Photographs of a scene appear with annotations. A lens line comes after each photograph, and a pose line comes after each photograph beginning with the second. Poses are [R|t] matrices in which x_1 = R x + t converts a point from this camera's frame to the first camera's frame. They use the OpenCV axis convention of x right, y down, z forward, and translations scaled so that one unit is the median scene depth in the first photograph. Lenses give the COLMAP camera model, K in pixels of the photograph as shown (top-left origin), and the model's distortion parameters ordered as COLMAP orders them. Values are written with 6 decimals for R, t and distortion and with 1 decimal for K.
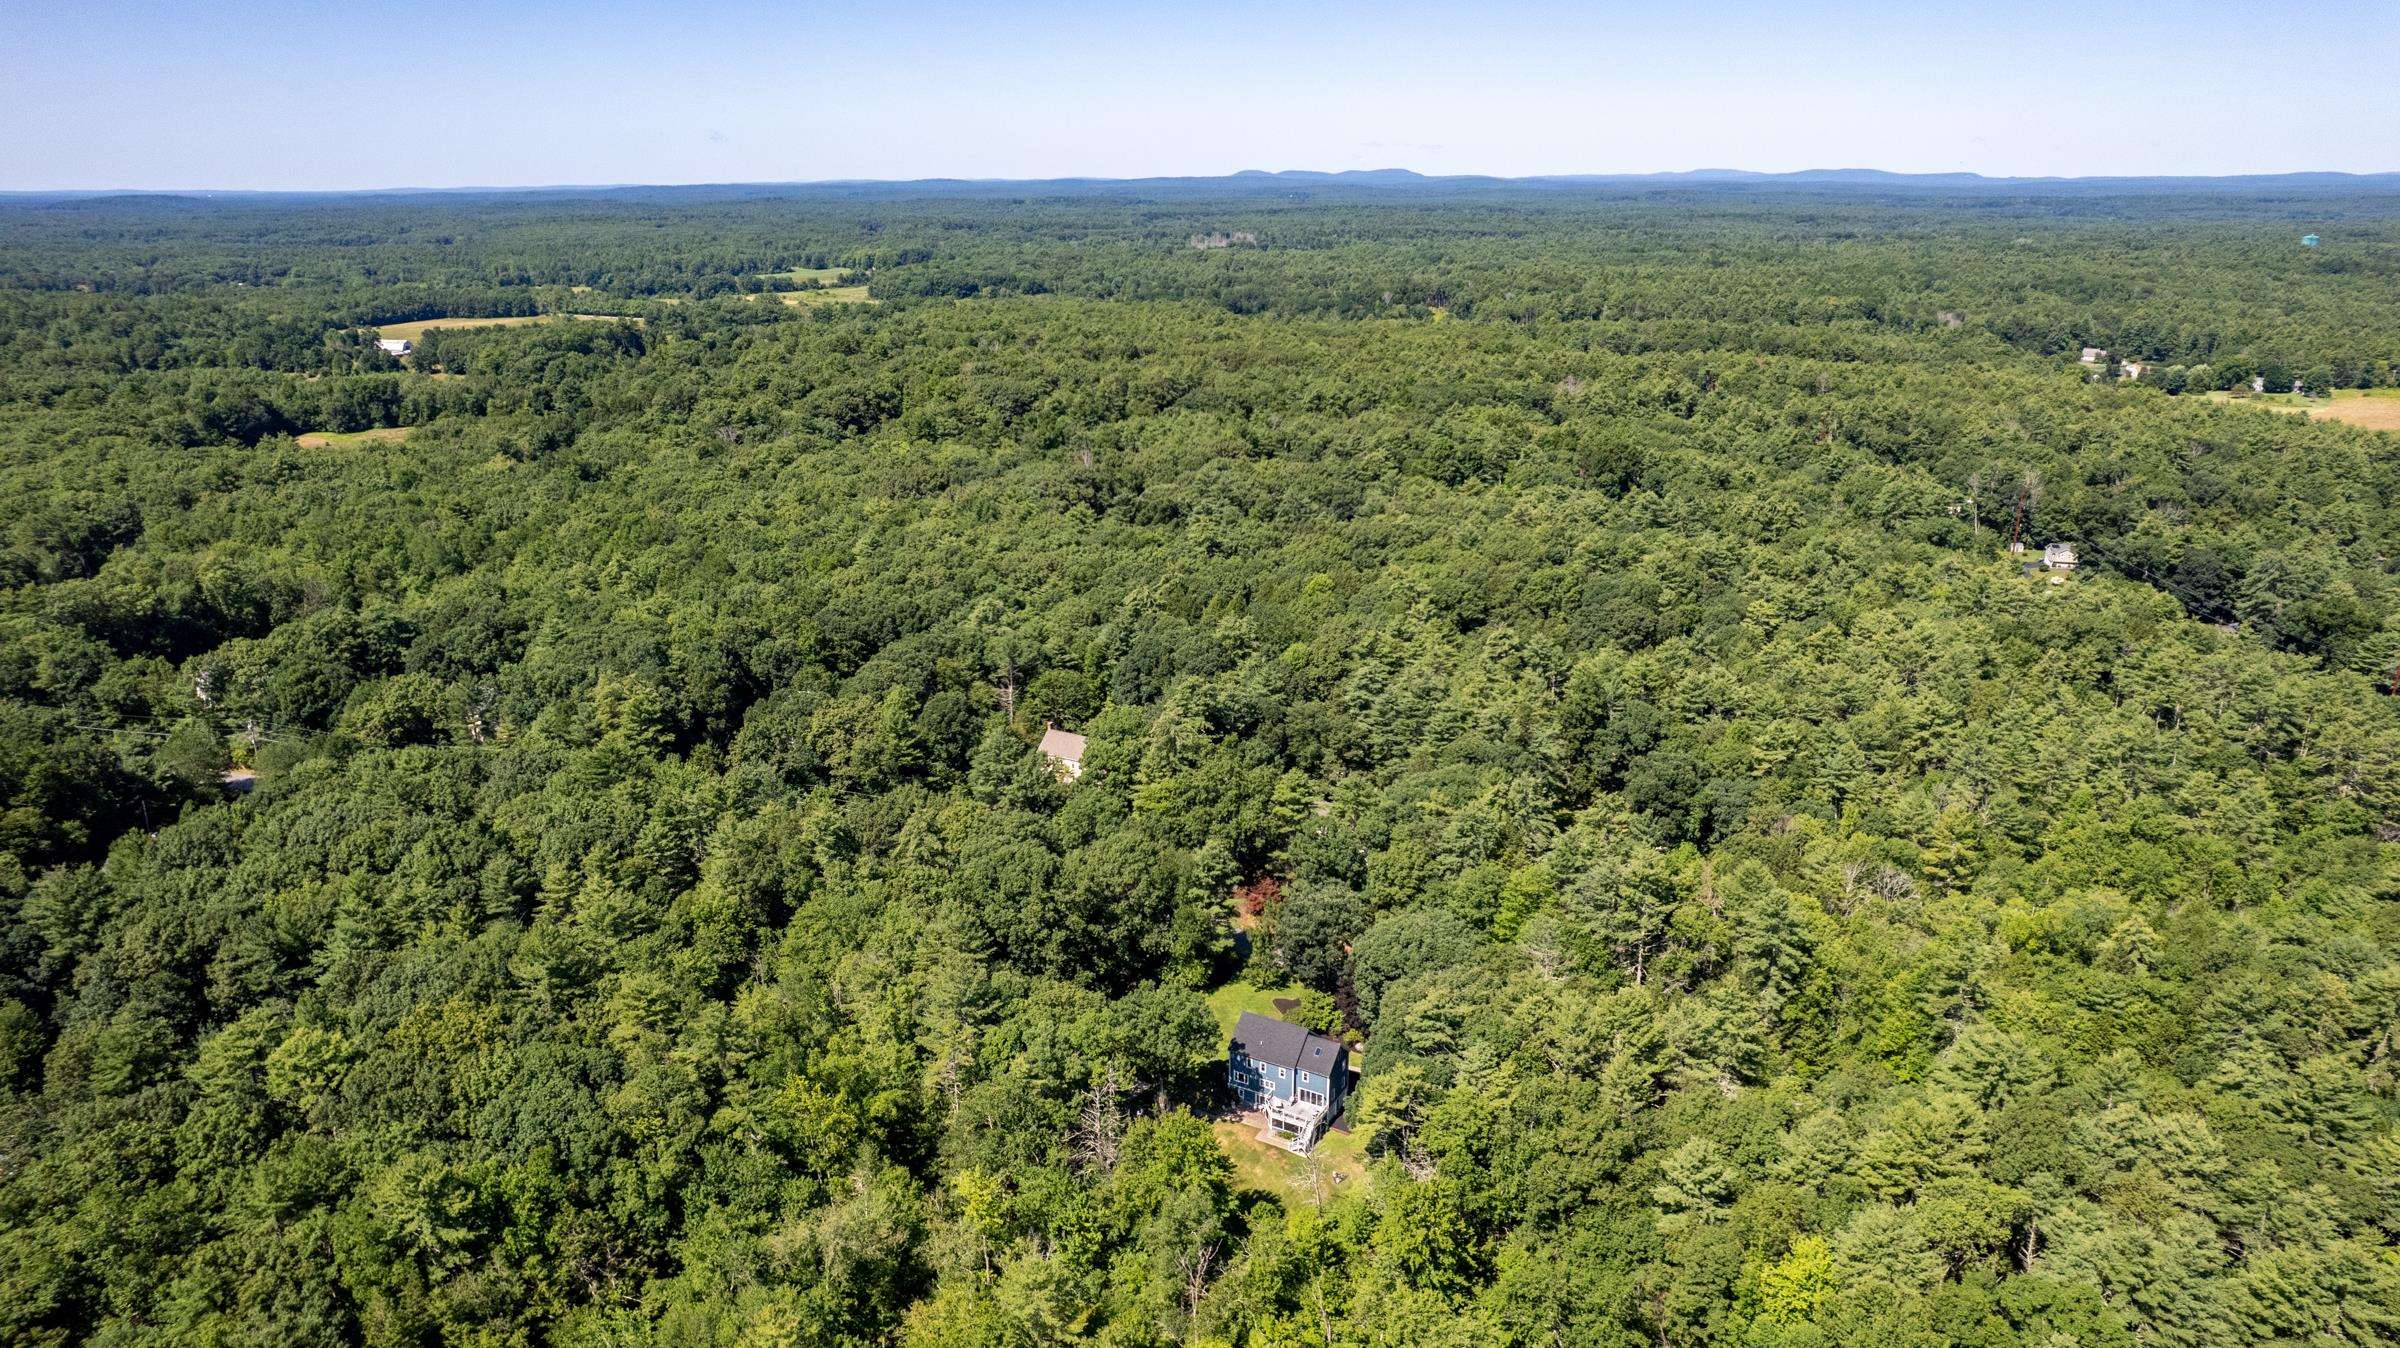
lens RADIAL K [[1504.6, 0, 1200.0], [0, 1504.6, 674.0], [0, 0, 1]] dist [-0.065181, 0.044079]
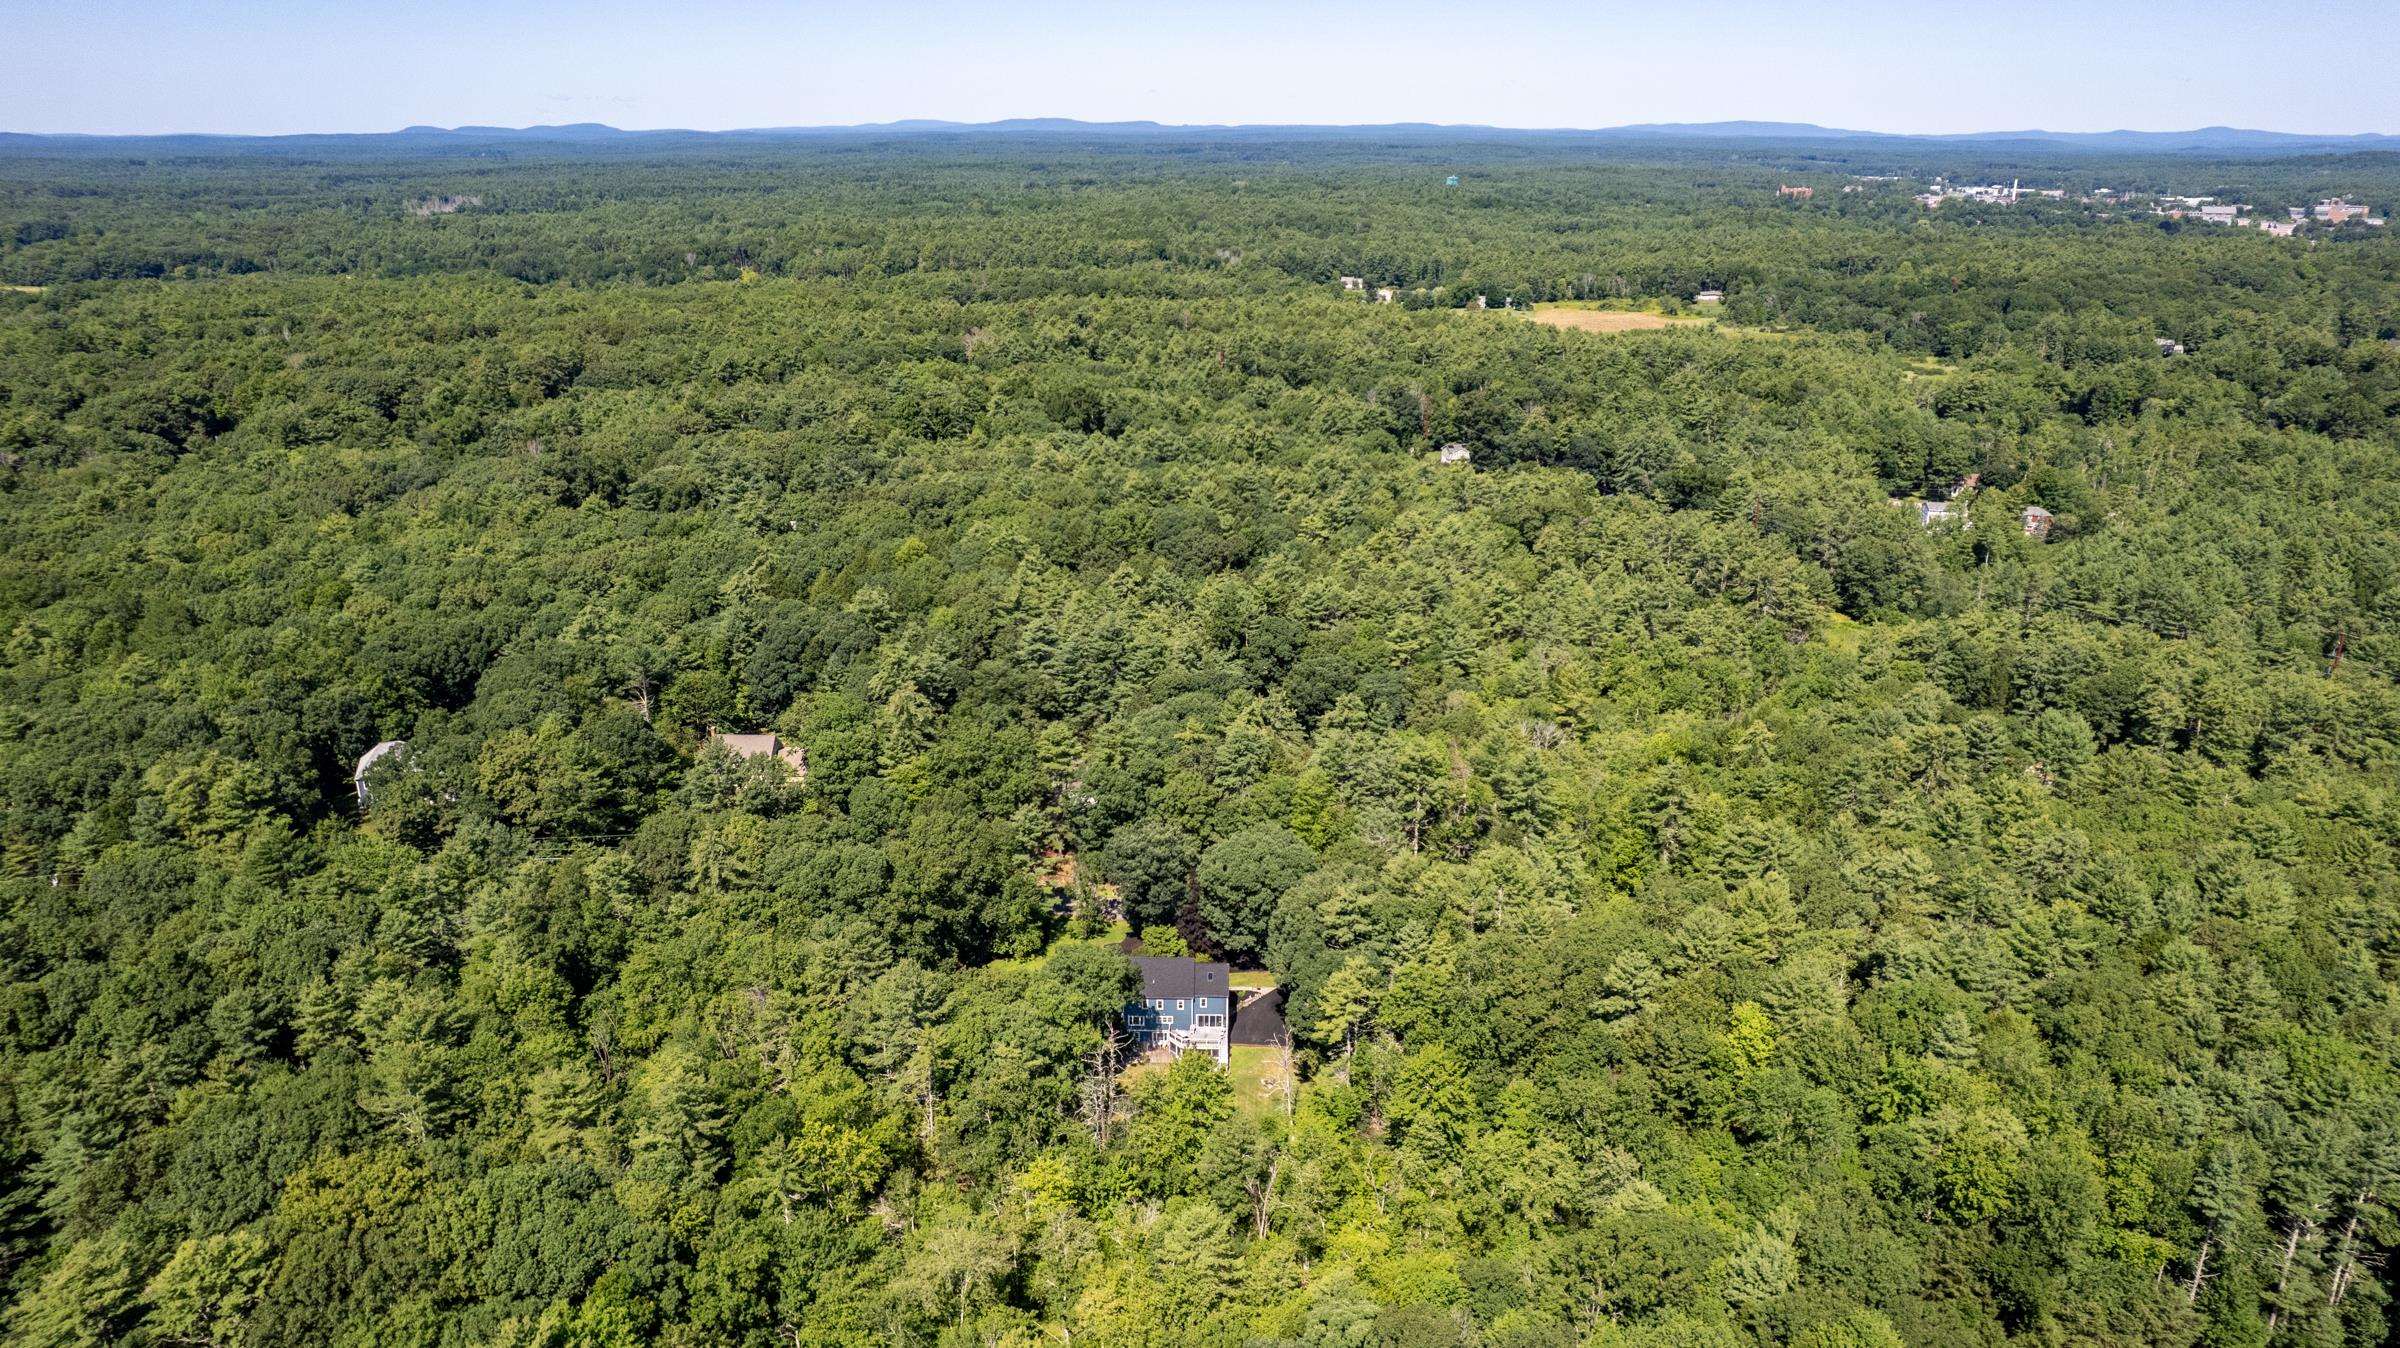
lens RADIAL K [[1504.6, 0, 1200.0], [0, 1504.6, 674.0], [0, 0, 1]] dist [-0.065181, 0.044079]
pose [[0.886356, -0.152830, 0.437053, -0.220814], [0.140185, 0.988228, 0.061266, -0.013937], [-0.441272, 0.006965, 0.897347, 0.036453]]
